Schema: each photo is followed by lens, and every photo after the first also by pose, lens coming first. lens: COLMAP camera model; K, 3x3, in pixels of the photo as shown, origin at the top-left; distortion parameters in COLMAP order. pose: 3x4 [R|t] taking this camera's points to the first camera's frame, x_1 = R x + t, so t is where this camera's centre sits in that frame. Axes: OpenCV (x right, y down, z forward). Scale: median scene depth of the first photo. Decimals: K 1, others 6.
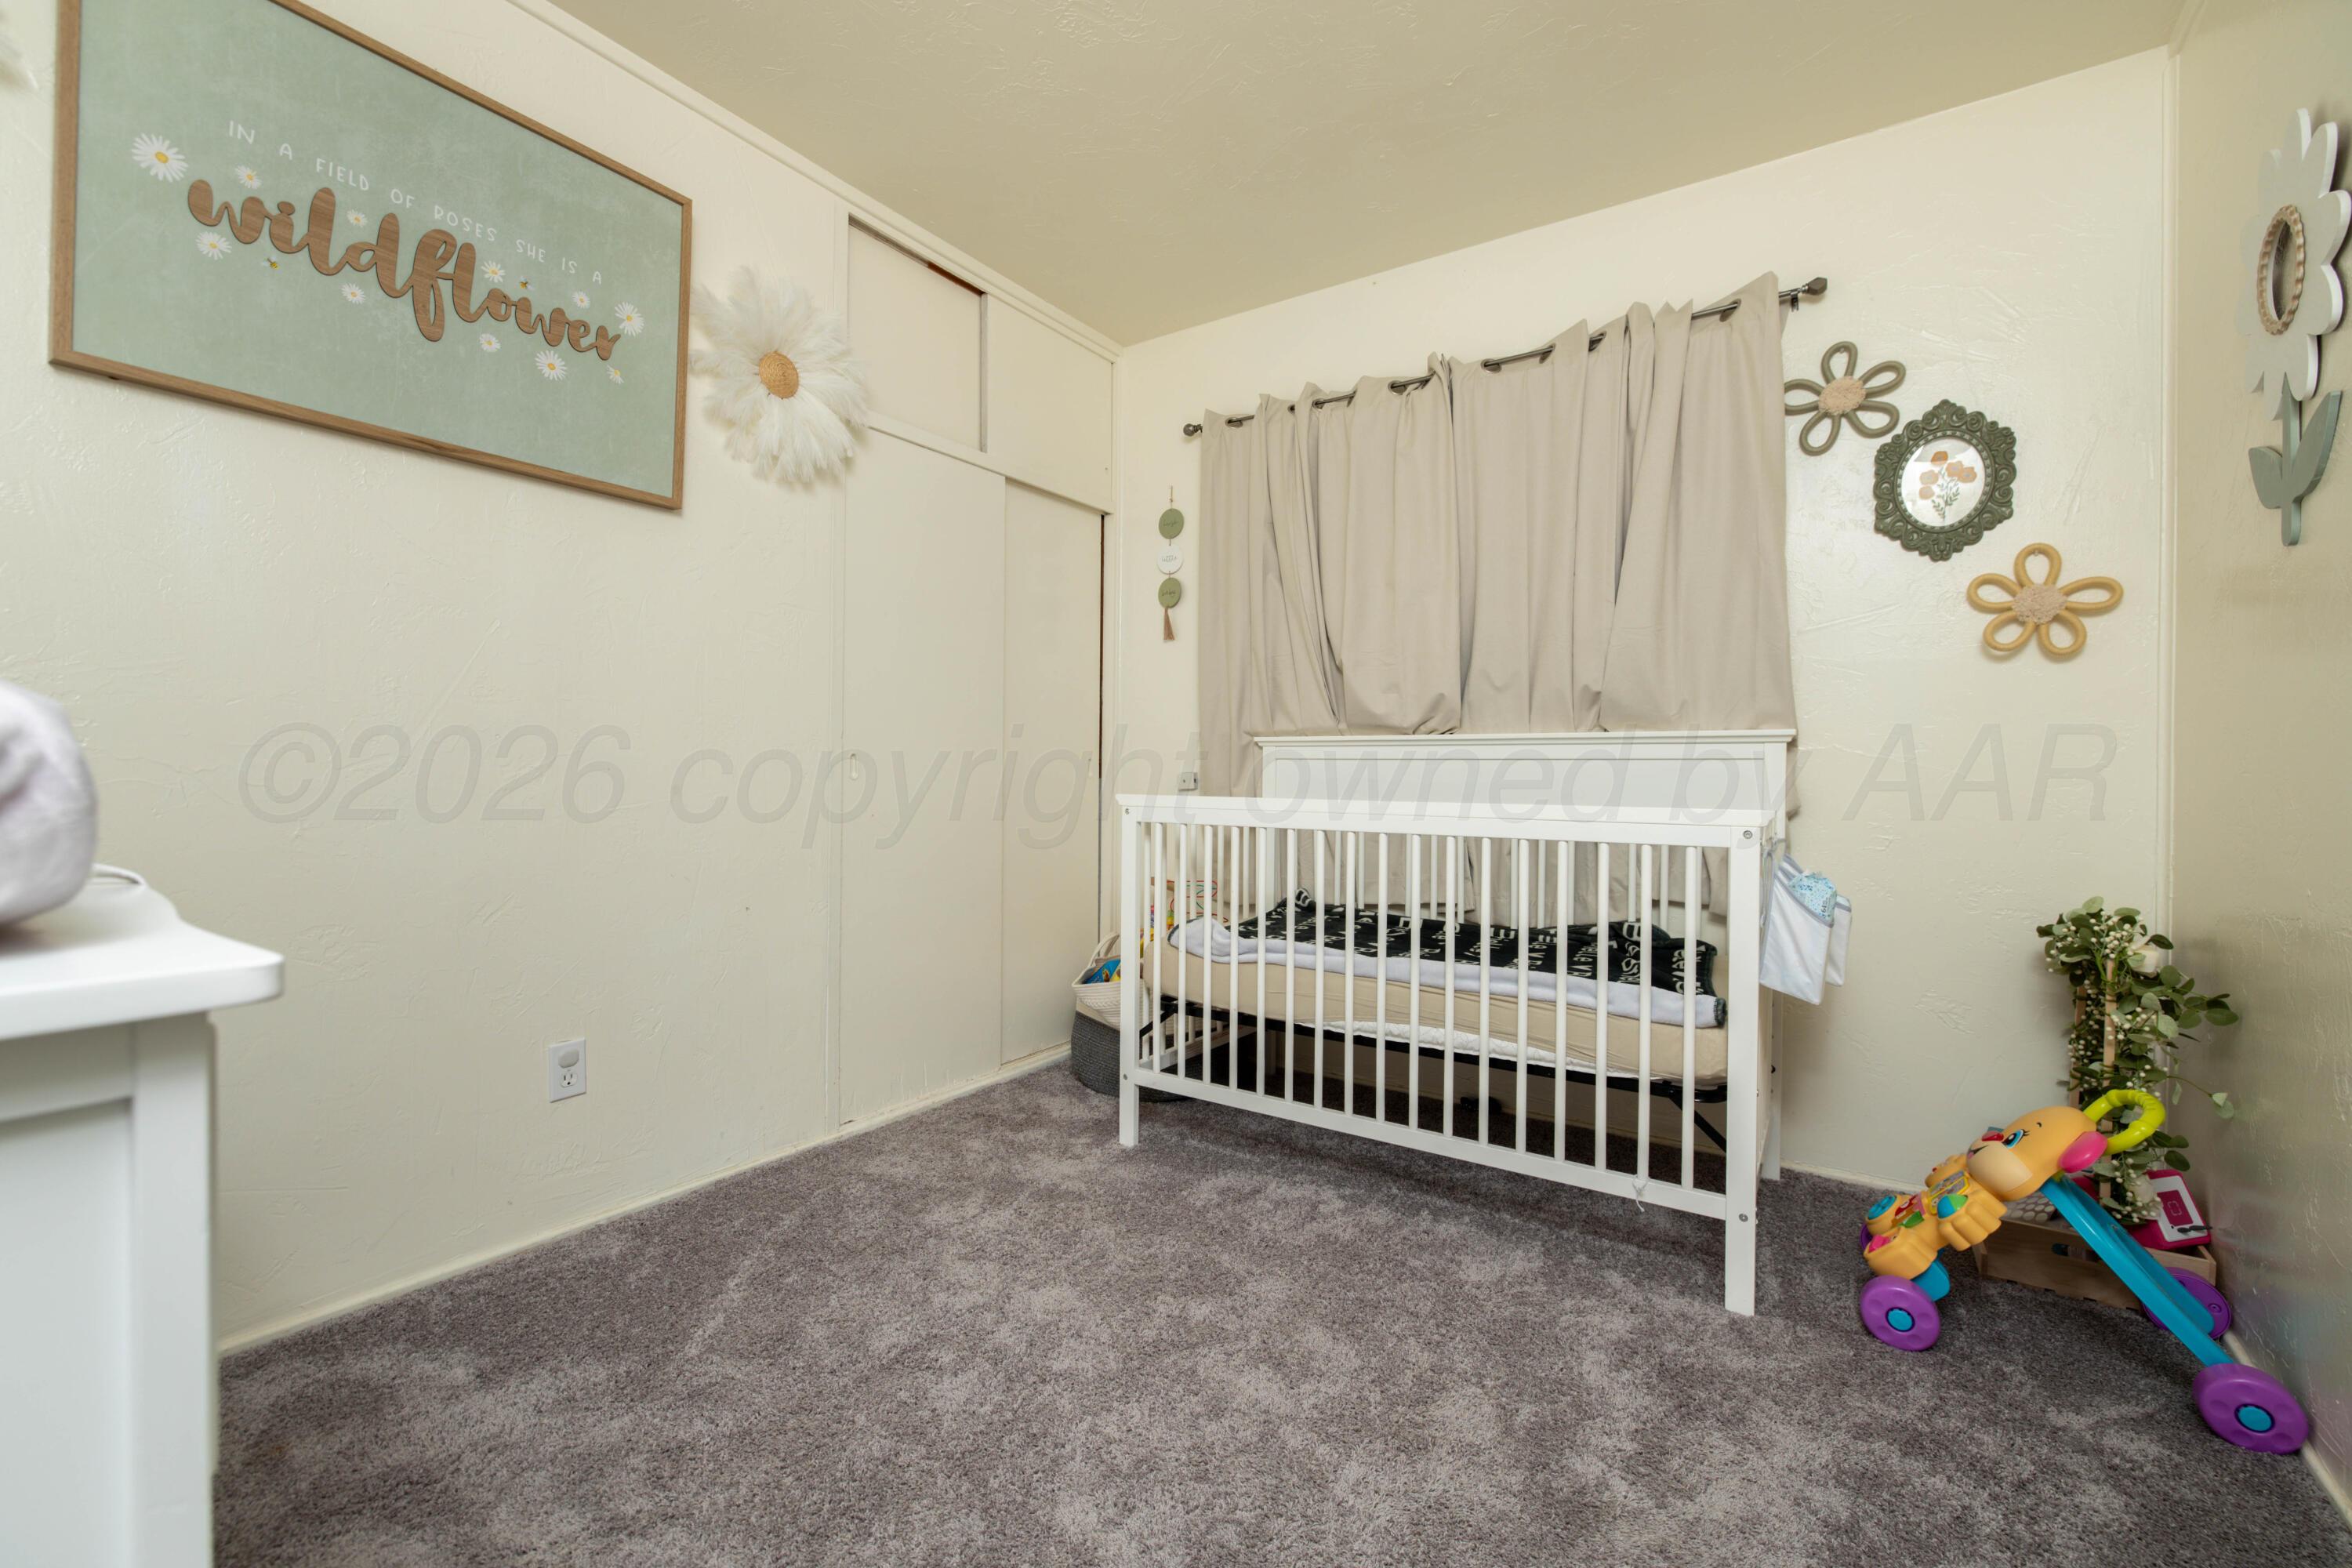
lens RADIAL K [[977.1, 0, 1179.2], [0, 977.1, 781.9], [0, 0, 1]] dist [0.000144, -0.000244]
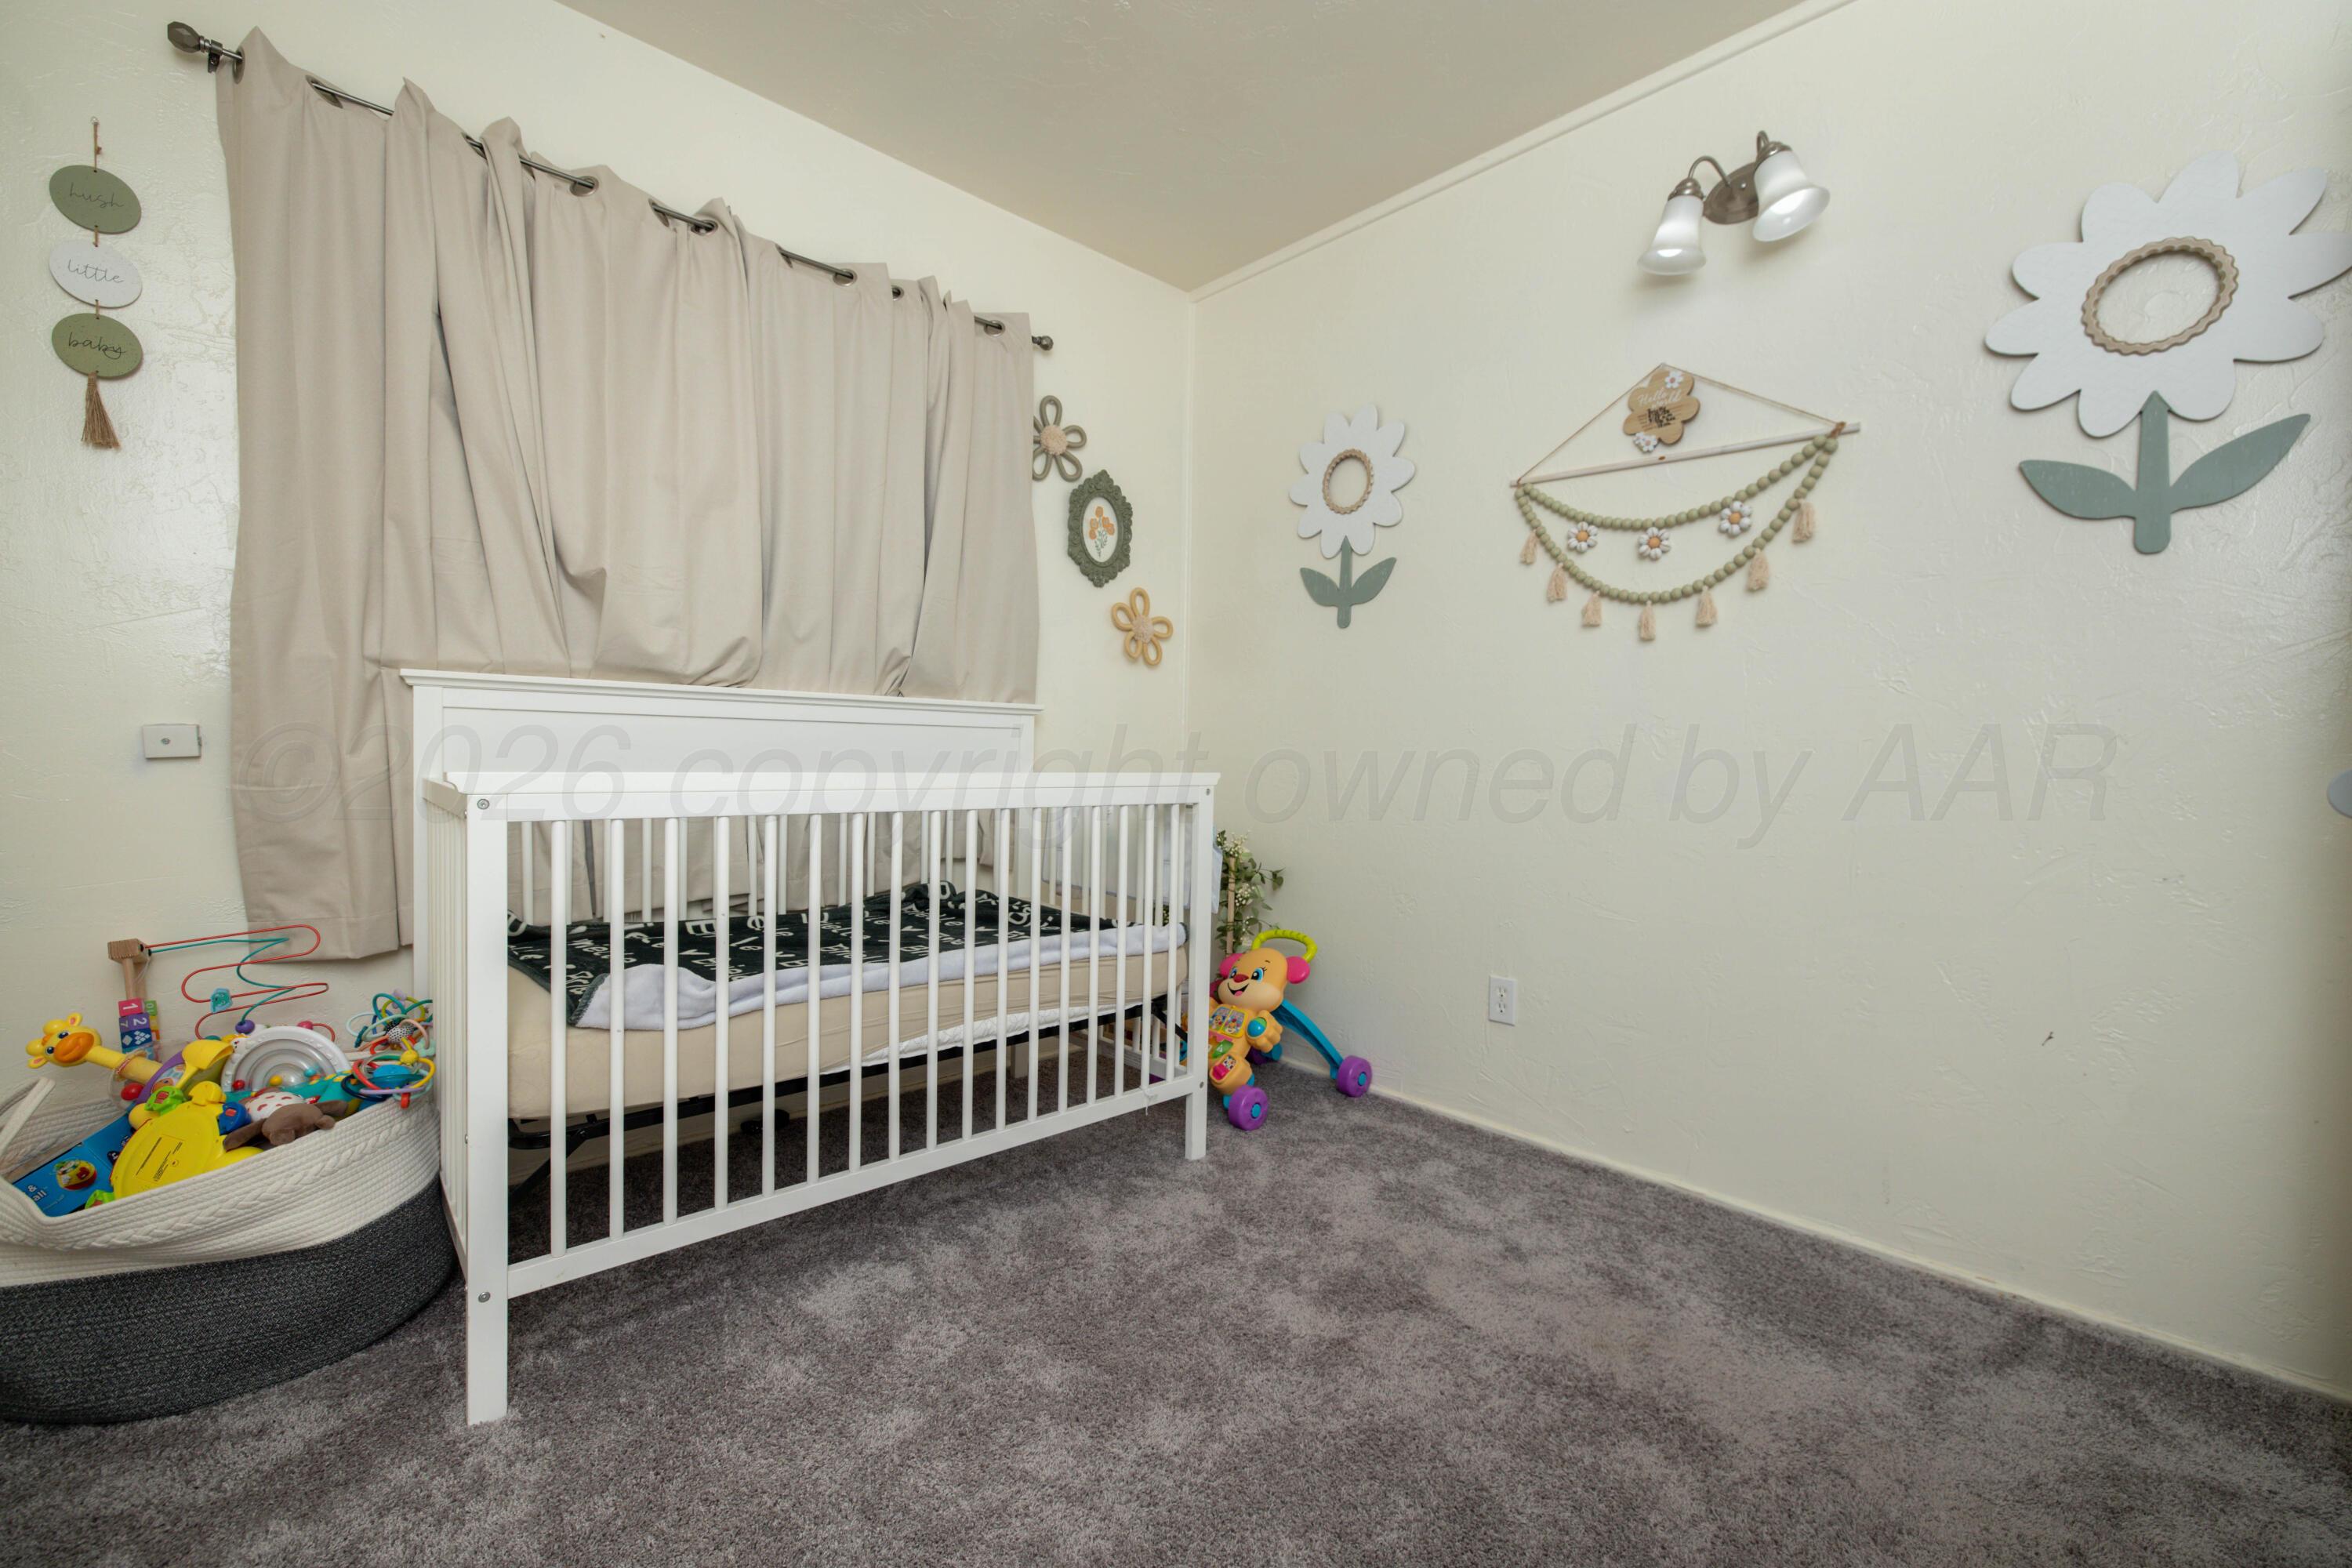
lens RADIAL K [[977.1, 0, 1176.9], [0, 977.1, 774.4], [0, 0, 1]] dist [0.000144, -0.000244]
pose [[0.240087, -0.028257, 0.970340, -0.513432], [-0.011745, 0.999419, 0.032010, -0.008438], [-0.970680, -0.019081, 0.239615, 0.540702]]
